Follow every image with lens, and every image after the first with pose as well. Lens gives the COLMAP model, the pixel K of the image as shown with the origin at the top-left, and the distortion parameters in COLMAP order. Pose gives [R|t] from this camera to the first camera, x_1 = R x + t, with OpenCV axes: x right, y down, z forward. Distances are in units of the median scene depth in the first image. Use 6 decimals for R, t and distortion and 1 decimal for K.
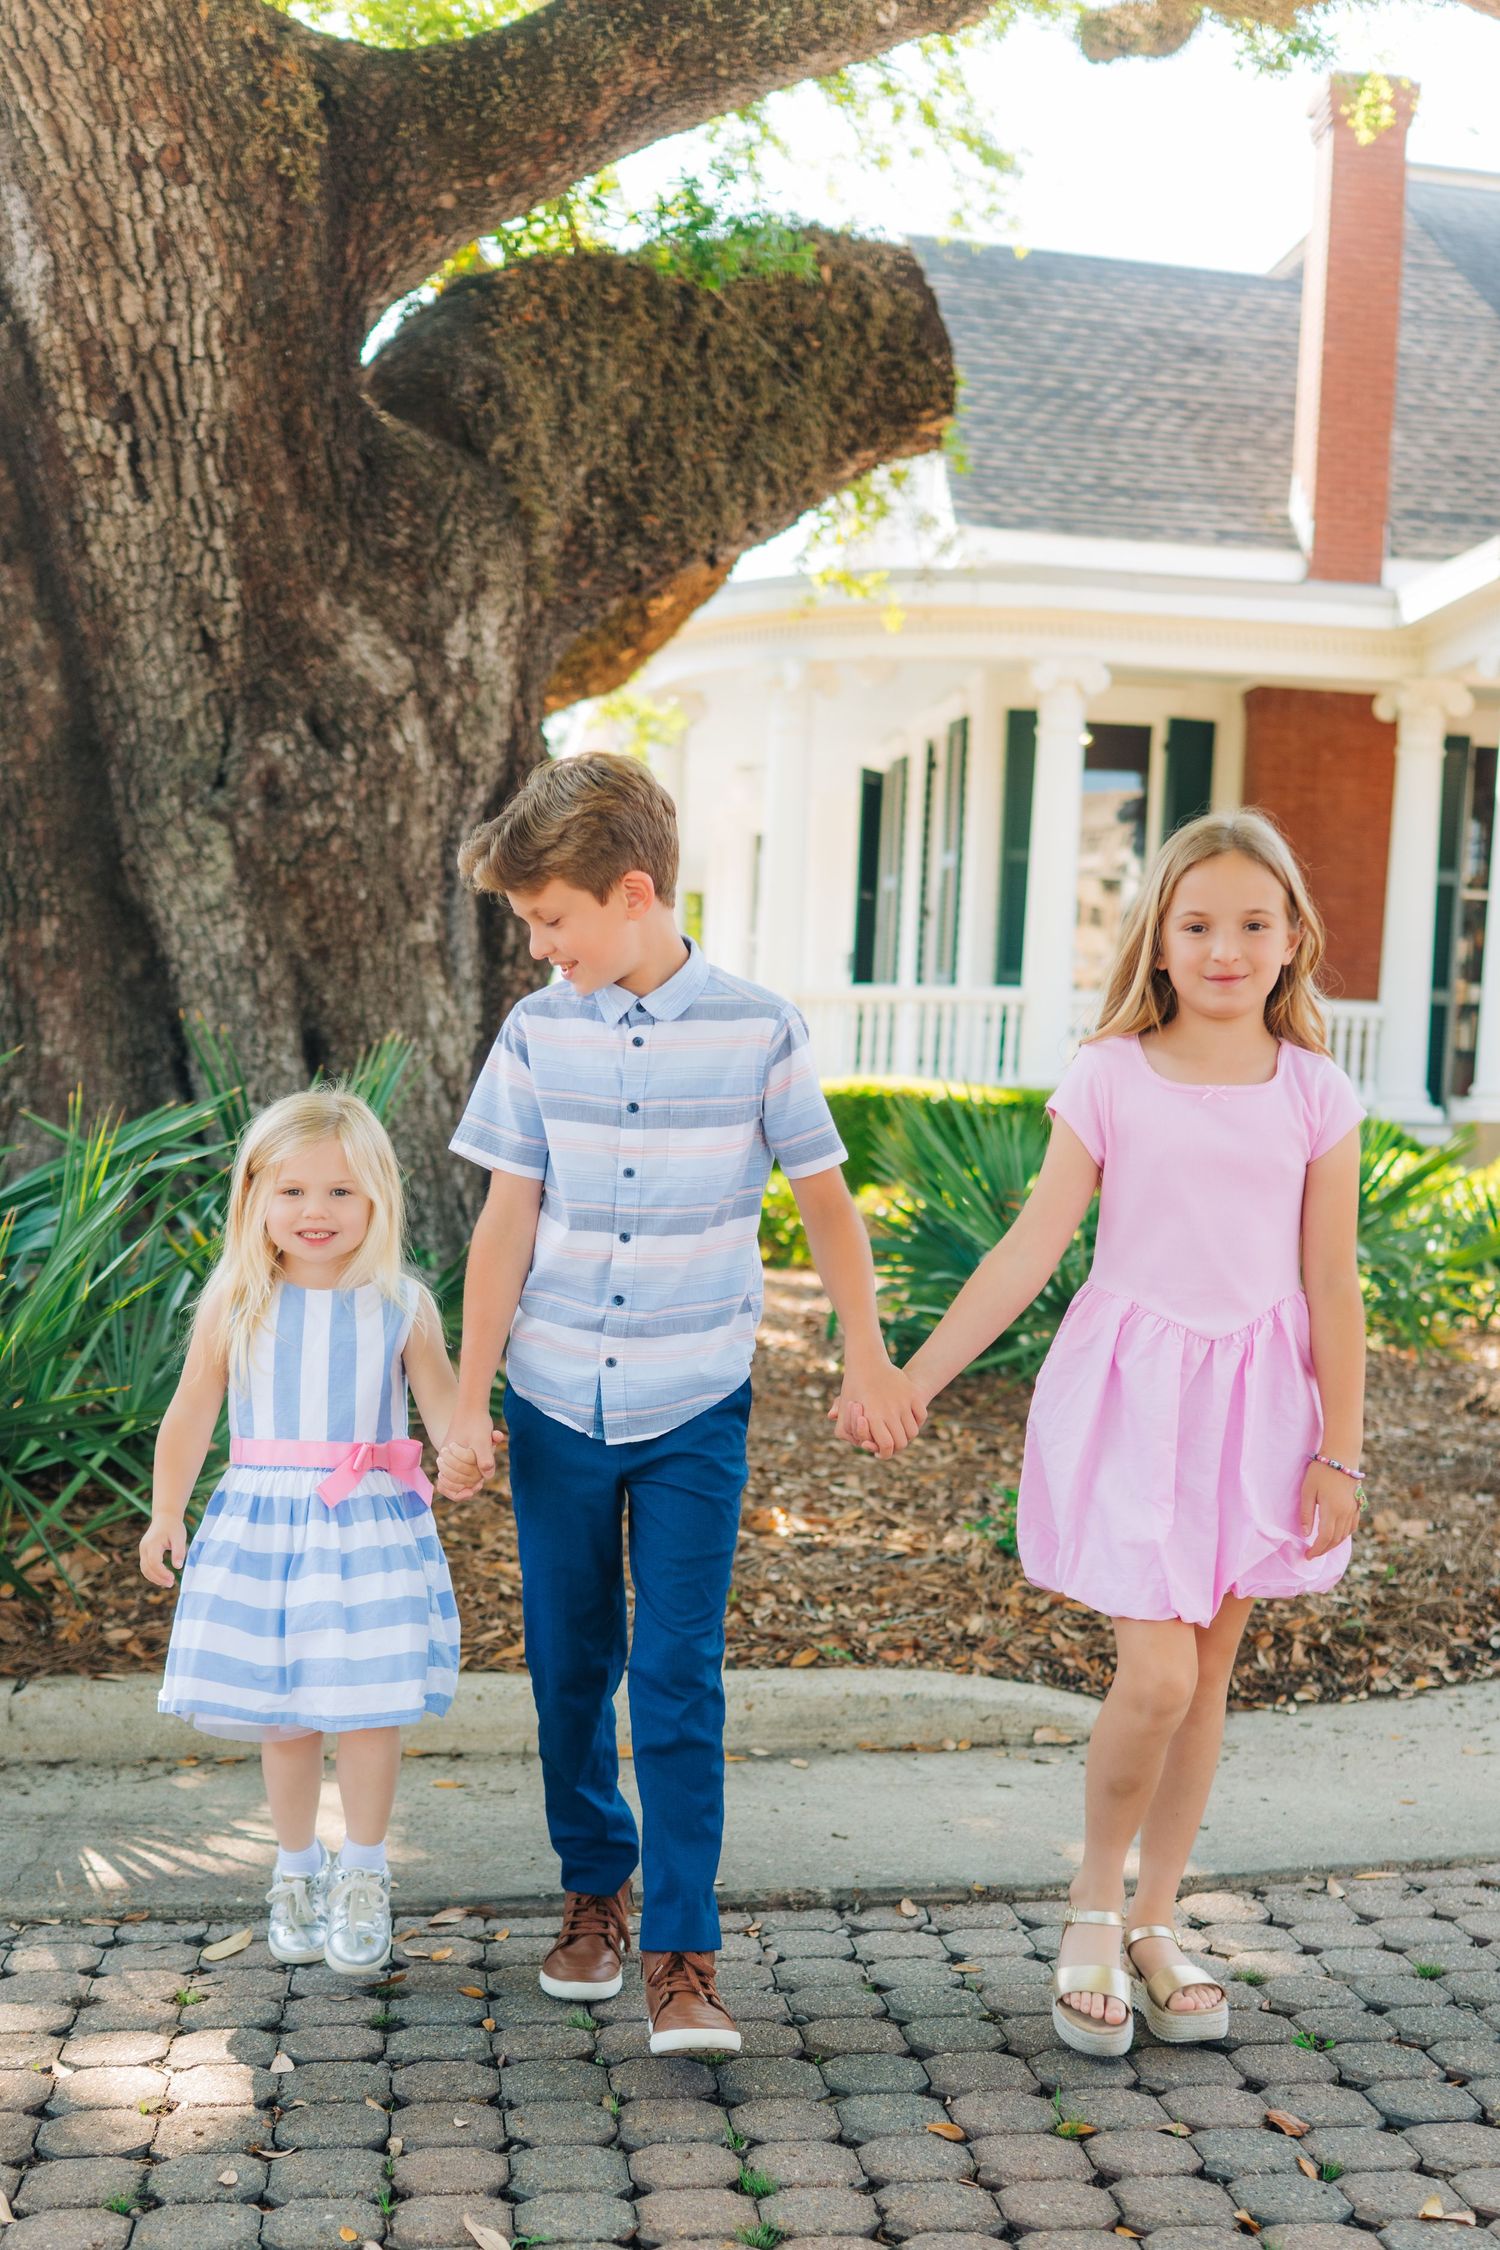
lens RADIAL K [[2450.2, 0, 784.2], [0, 2450.2, 1385.8], [0, 0, 1]] dist [-0.008363, 0.000000]
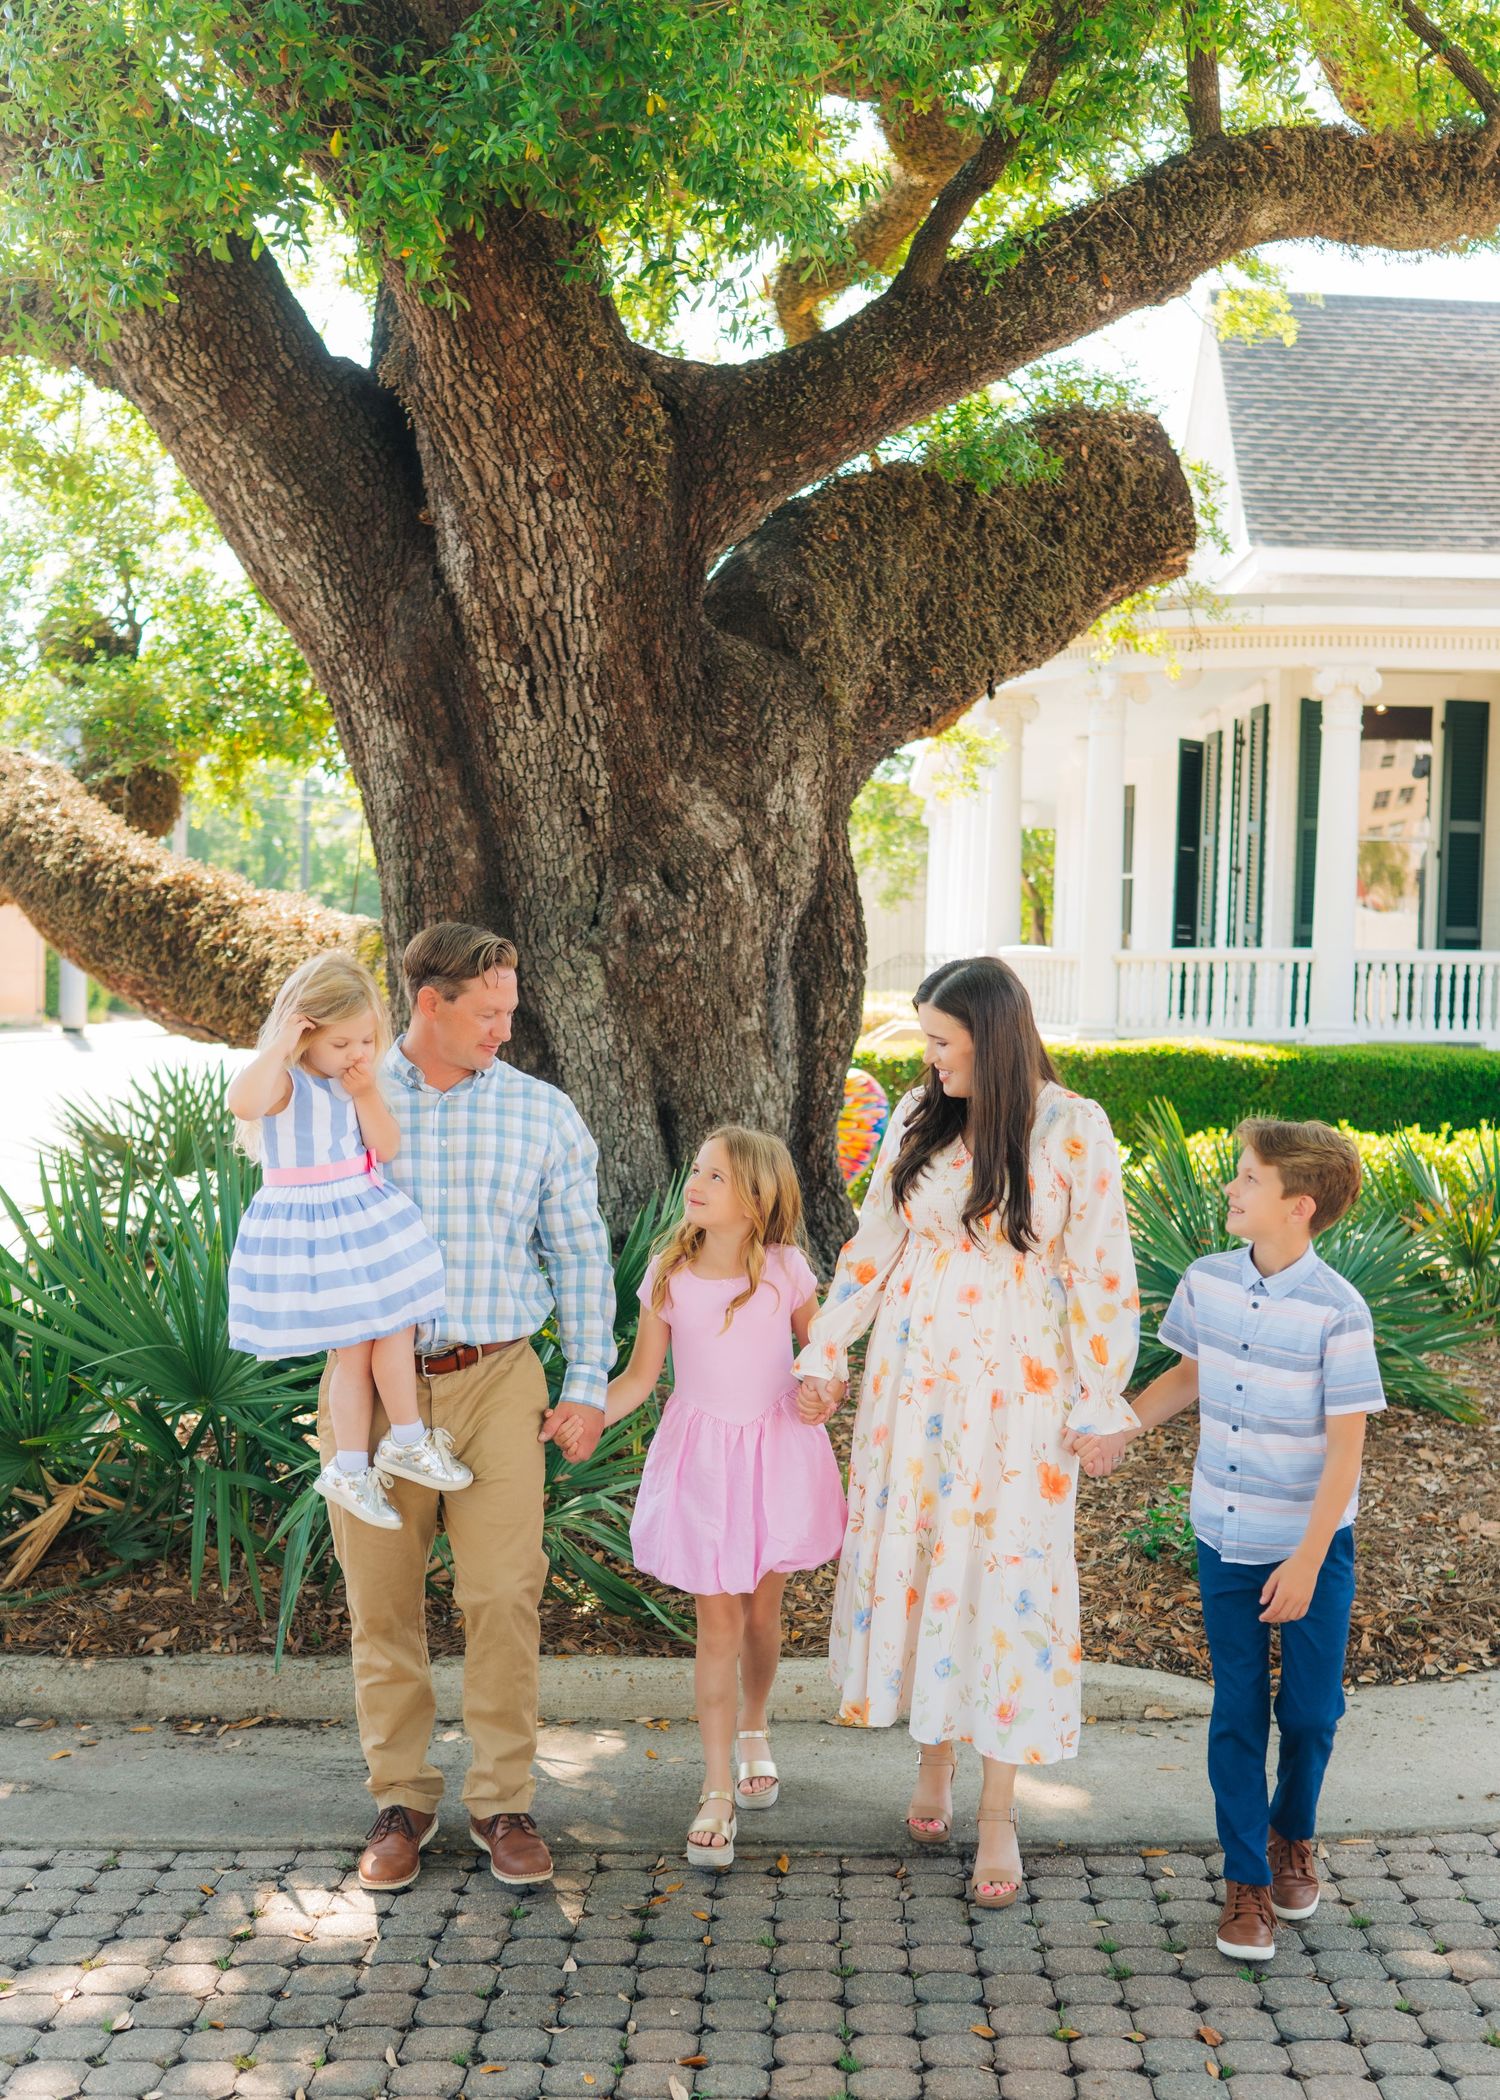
lens RADIAL K [[2181.3, 0, 832.8], [0, 2181.3, 1142.3], [0, 0, 1]] dist [-0.005089, 0.000000]
pose [[0.990371, -0.009145, -0.138133, 0.059216], [0.001821, 0.998590, -0.053054, -0.065226], [0.138424, 0.052292, 0.988992, -0.143744]]
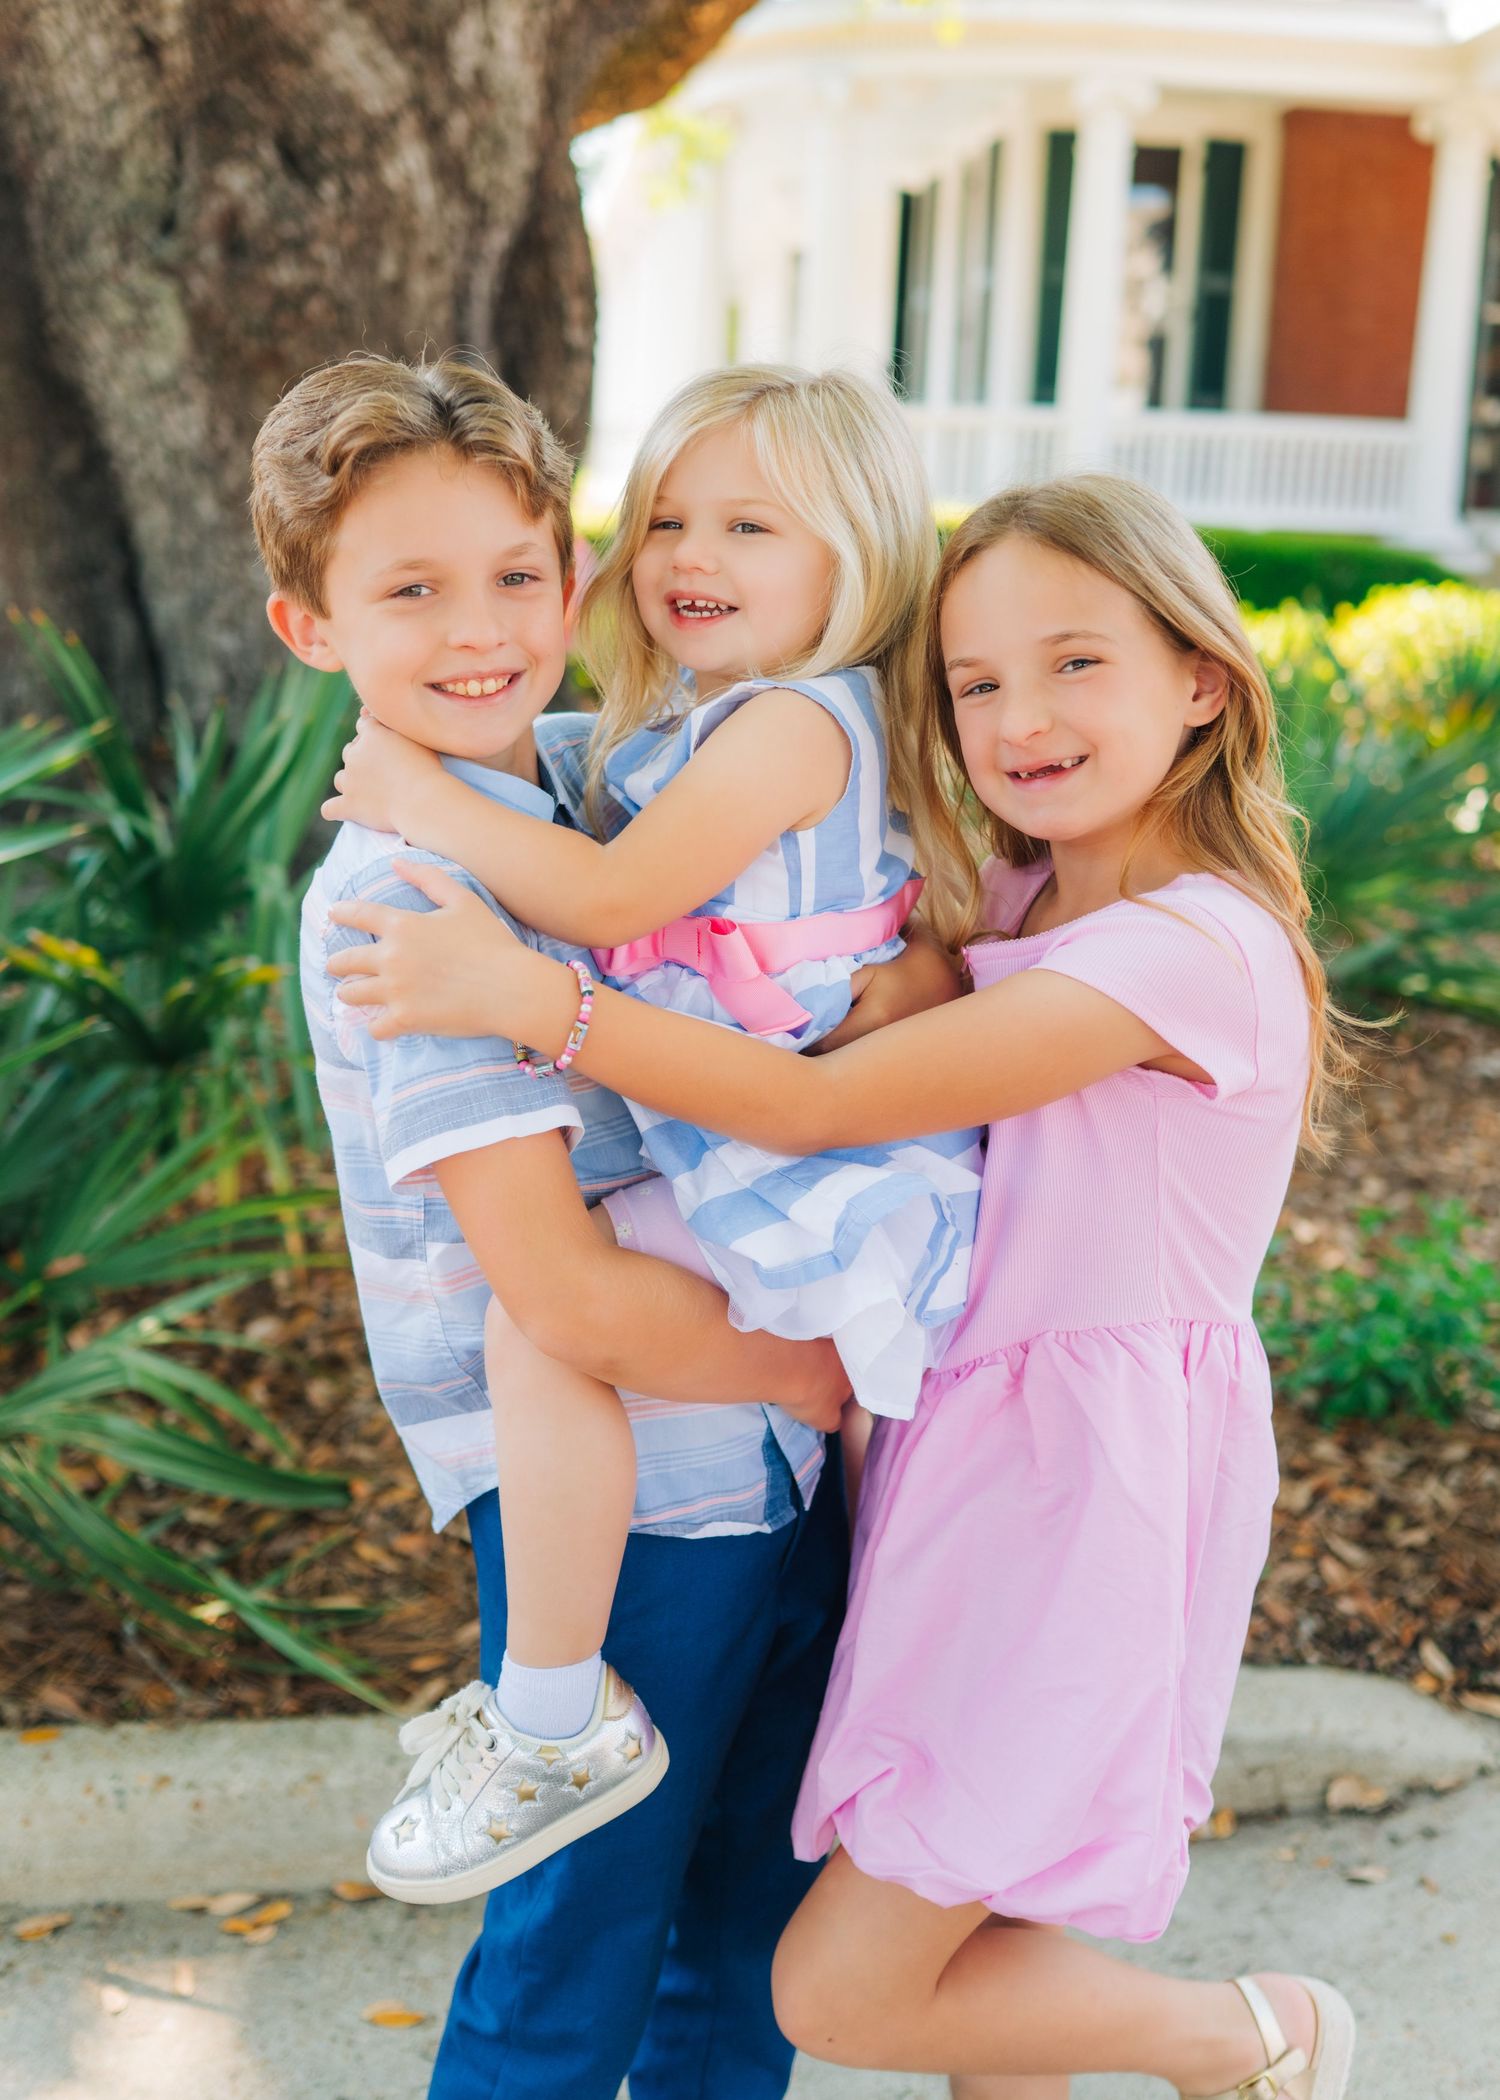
lens RADIAL K [[2181.3, 0, 798.4], [0, 2181.3, 988.7], [0, 0, 1]] dist [-0.005089, 0.000000]
pose [[0.999978, 0.002746, -0.005965, -0.019930], [-0.002096, 0.994328, 0.106340, -0.075704], [0.006223, -0.106325, 0.994312, 0.269018]]
